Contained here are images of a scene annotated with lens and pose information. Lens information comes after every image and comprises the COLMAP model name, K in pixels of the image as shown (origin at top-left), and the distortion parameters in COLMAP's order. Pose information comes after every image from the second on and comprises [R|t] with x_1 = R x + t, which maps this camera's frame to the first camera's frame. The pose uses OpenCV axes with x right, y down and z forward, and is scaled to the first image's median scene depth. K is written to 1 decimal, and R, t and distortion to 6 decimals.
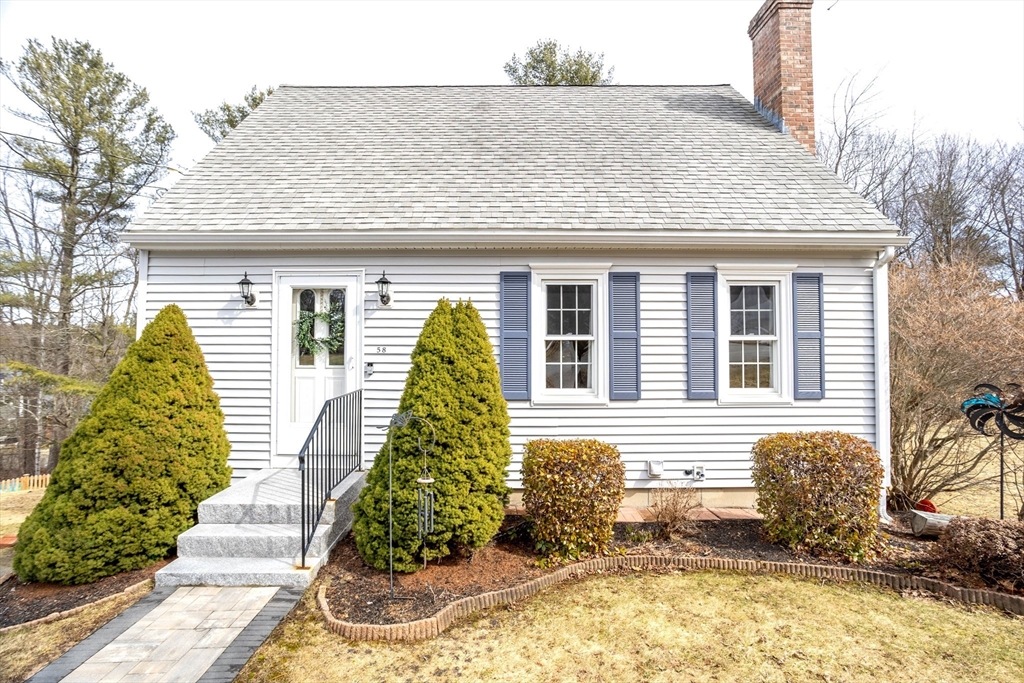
lens RADIAL K [[496.9, 0, 516.2], [0, 496.9, 331.7], [0, 0, 1]] dist [-0.047813, 0.028698]
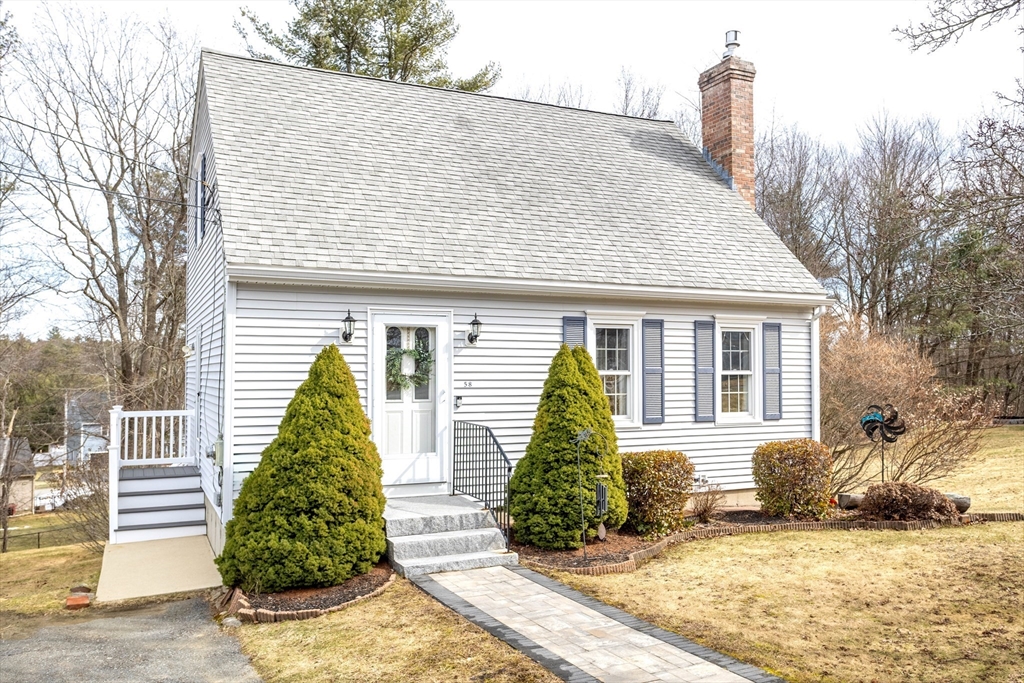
lens RADIAL K [[870.3, 0, 512.6], [0, 870.3, 341.1], [0, 0, 1]] dist [0.011632, 0.005667]
pose [[0.901131, 0.013636, 0.433332, -1.021862], [-0.012546, 0.999907, -0.005374, -0.050031], [-0.433365, -0.000594, 0.901218, -0.782964]]
